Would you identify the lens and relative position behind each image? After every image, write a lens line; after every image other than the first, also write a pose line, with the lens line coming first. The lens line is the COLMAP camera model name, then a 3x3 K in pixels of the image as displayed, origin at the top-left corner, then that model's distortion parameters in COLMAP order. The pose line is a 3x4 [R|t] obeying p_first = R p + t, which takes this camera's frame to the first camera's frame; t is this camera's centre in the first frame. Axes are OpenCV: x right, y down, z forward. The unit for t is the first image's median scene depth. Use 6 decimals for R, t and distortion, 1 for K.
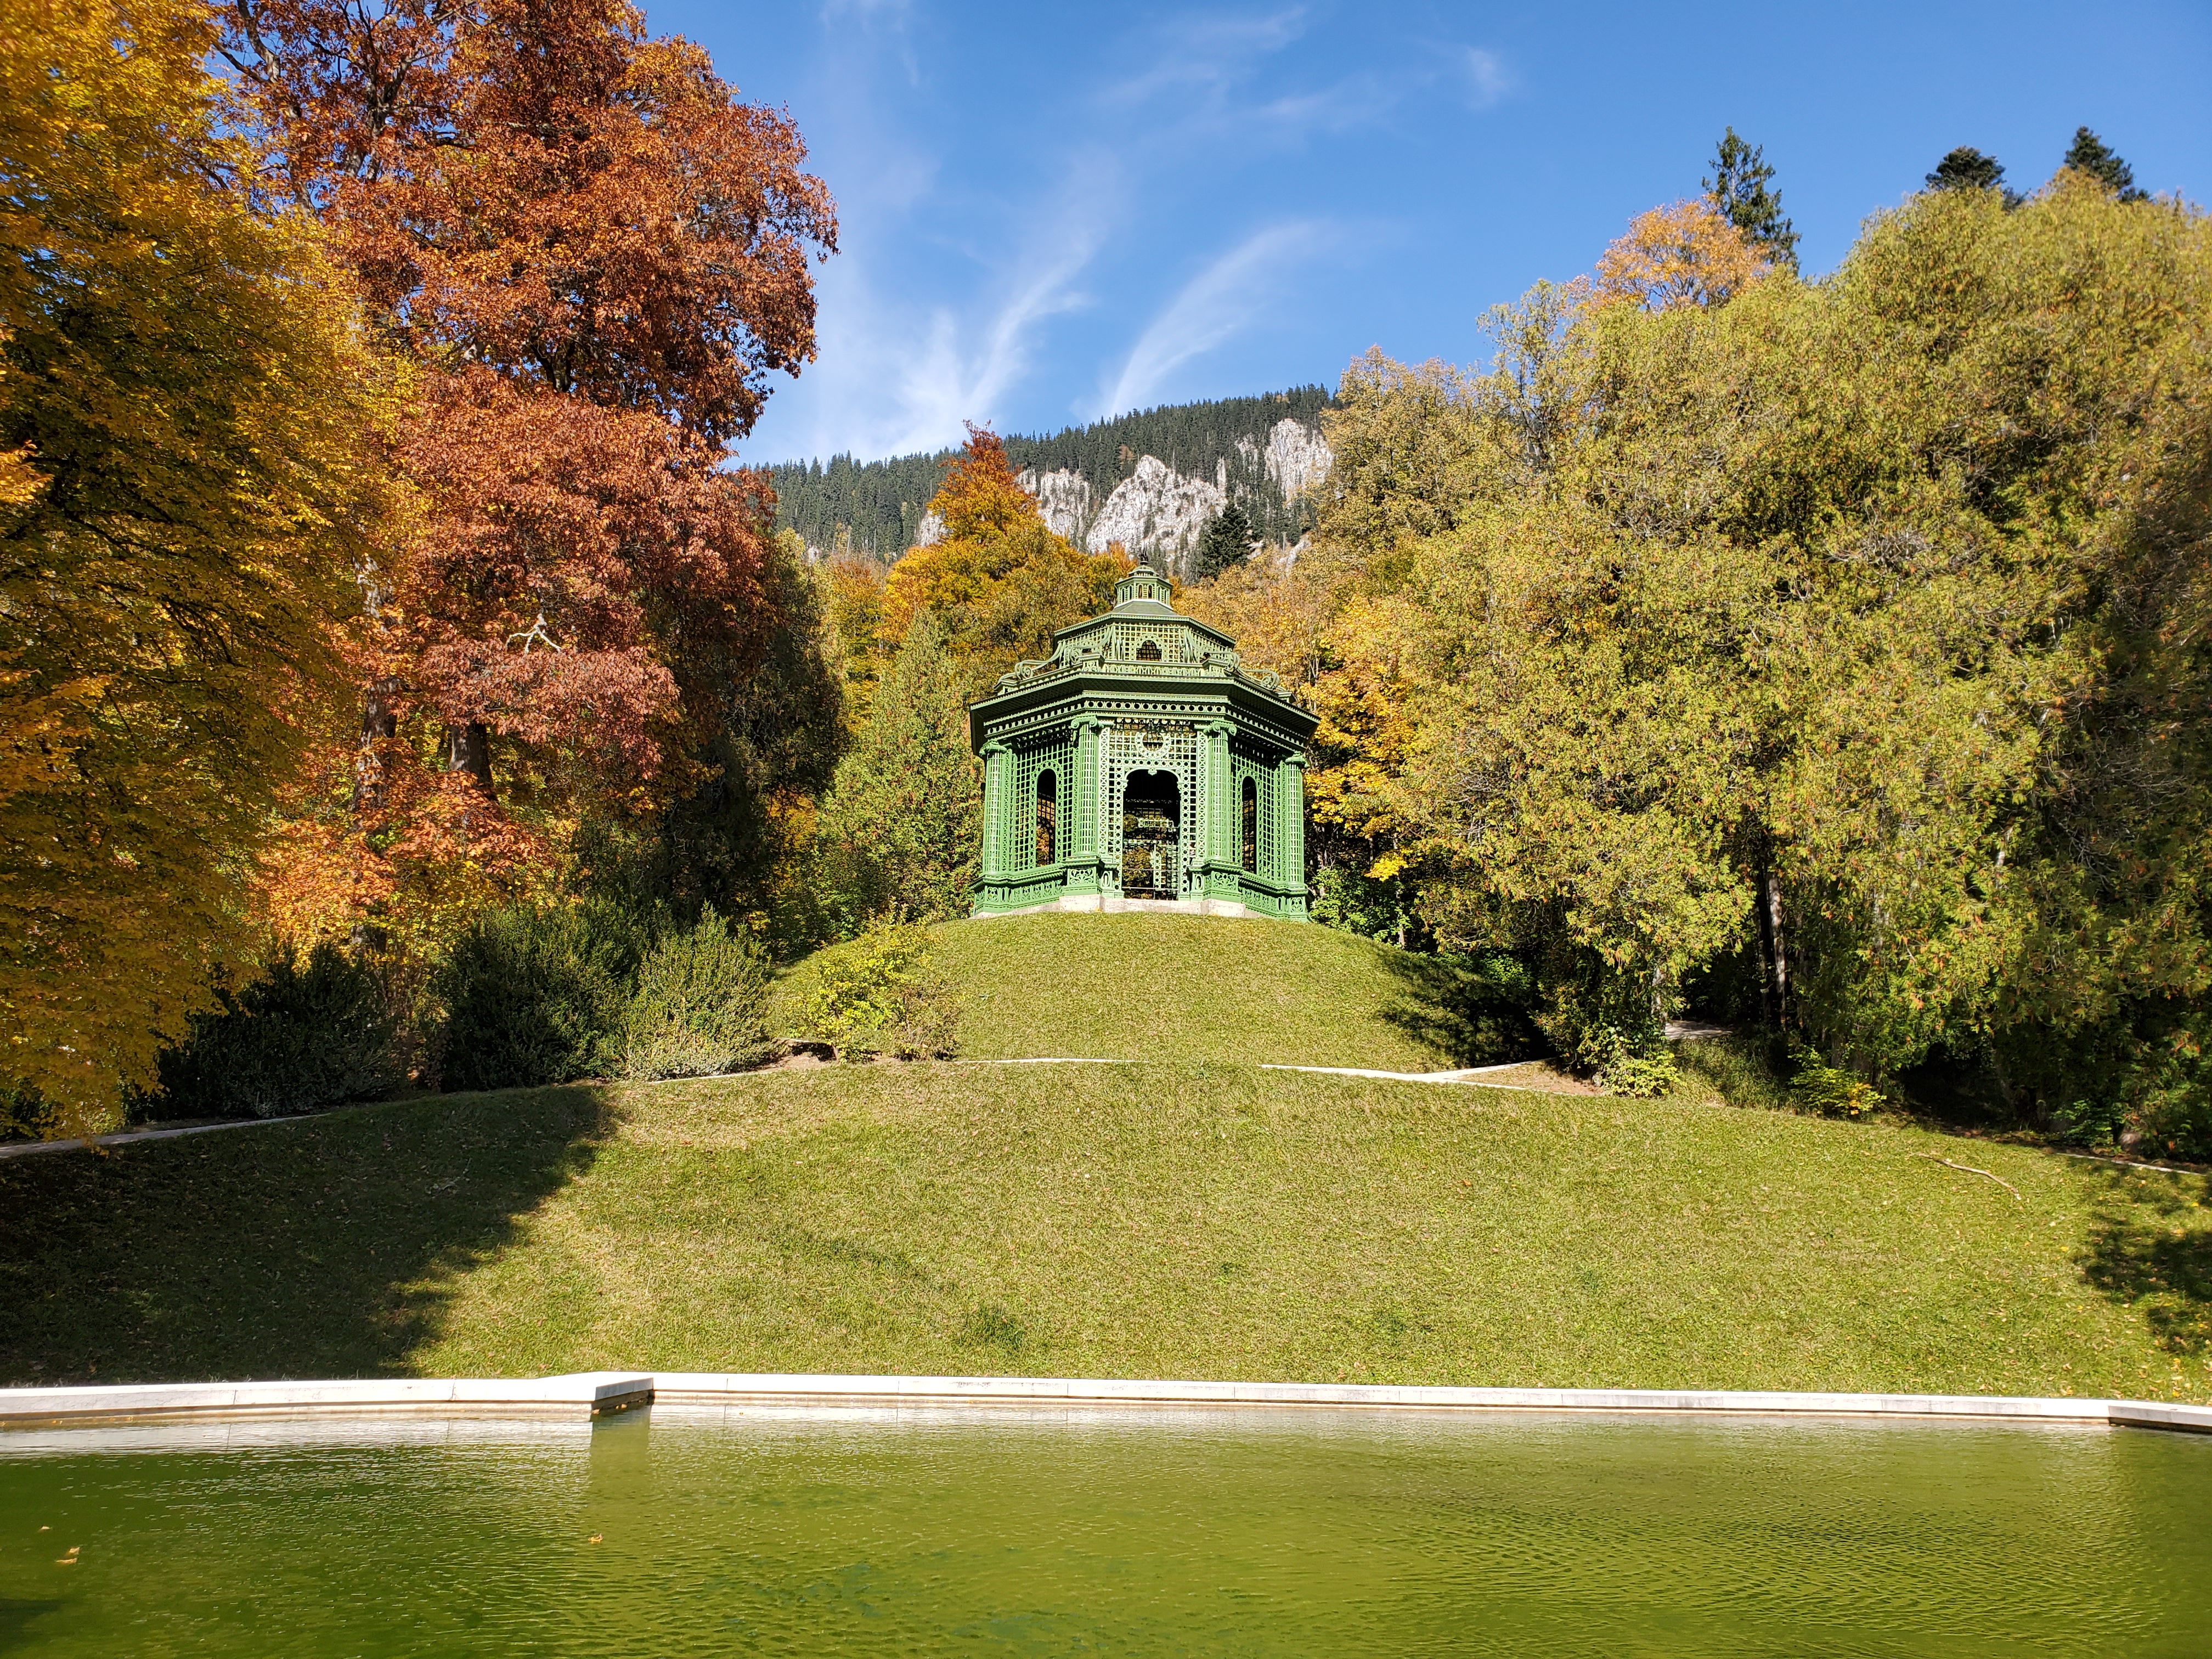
lens RADIAL K [[1785.2, 0, 1105.9], [0, 1785.2, 889.1], [0, 0, 1]] dist [-0.003534, -0.001393]
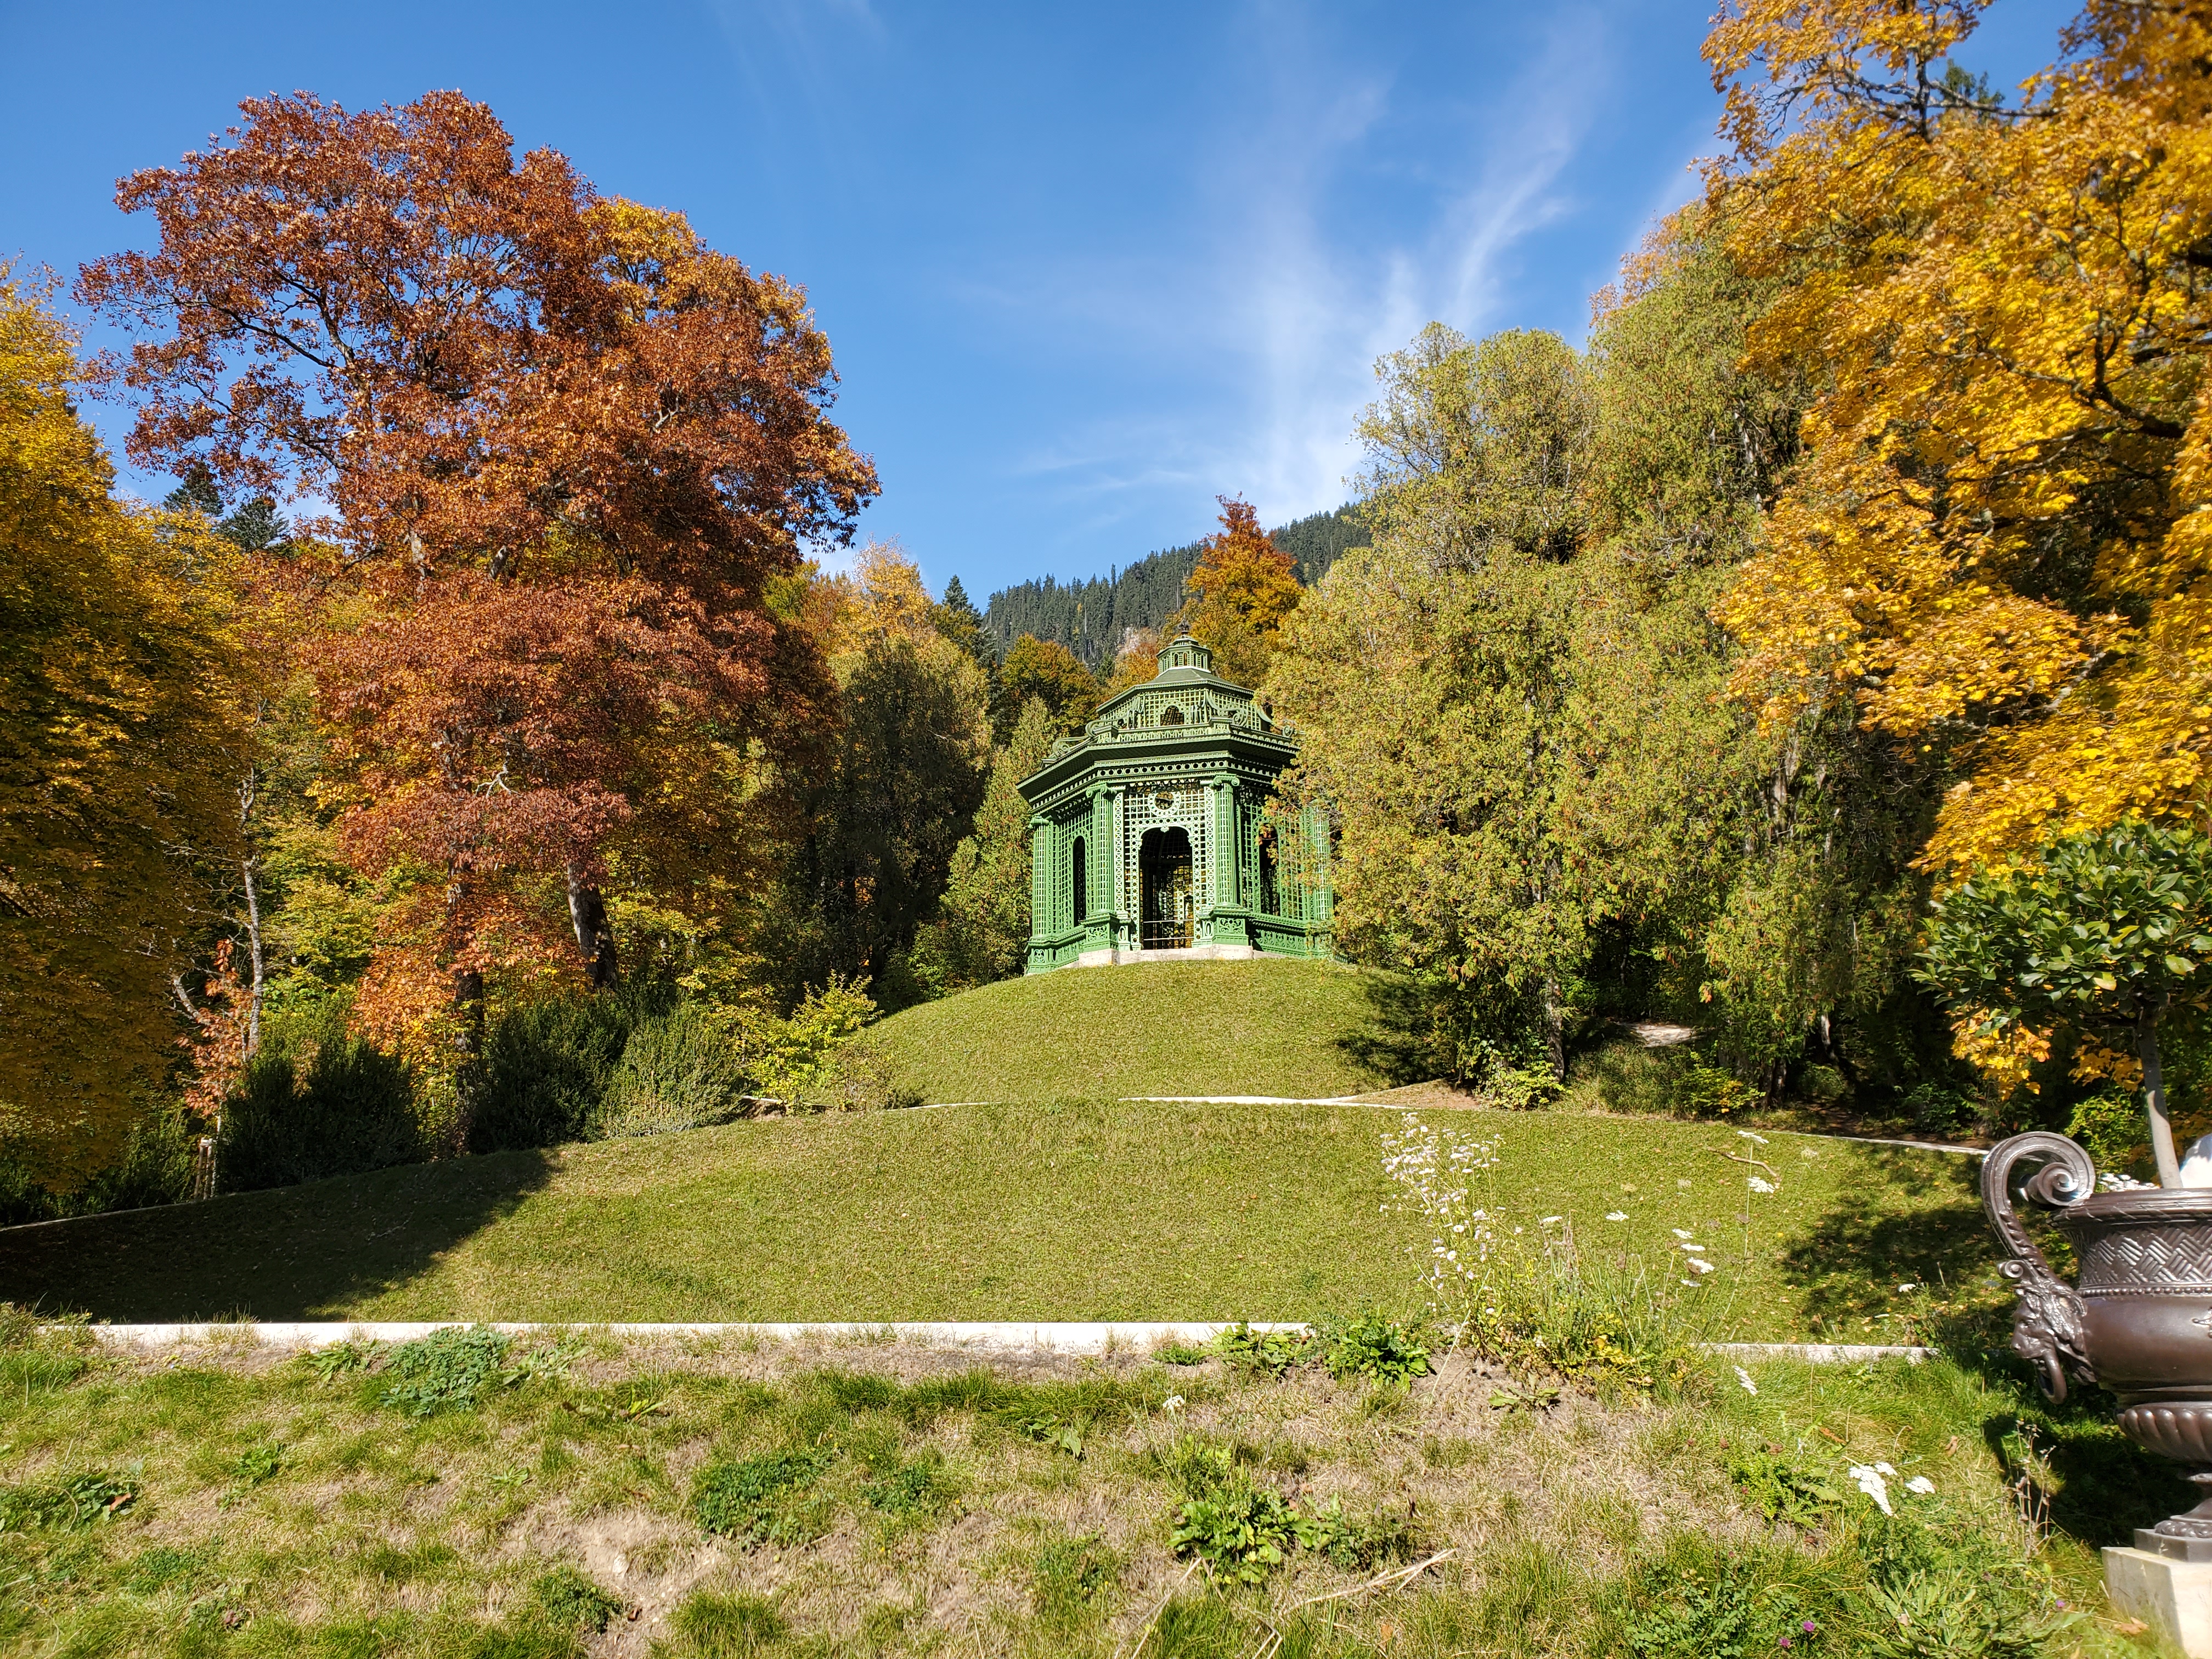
lens RADIAL K [[1811.2, 0, 1106.0], [0, 1811.2, 829.5], [0, 0, 1]] dist [0.015648, -0.006416]
pose [[0.951517, -0.103605, -0.289624, 0.308129], [0.084831, 0.993441, -0.076674, 0.014726], [0.295668, 0.048388, 0.954064, -0.045175]]
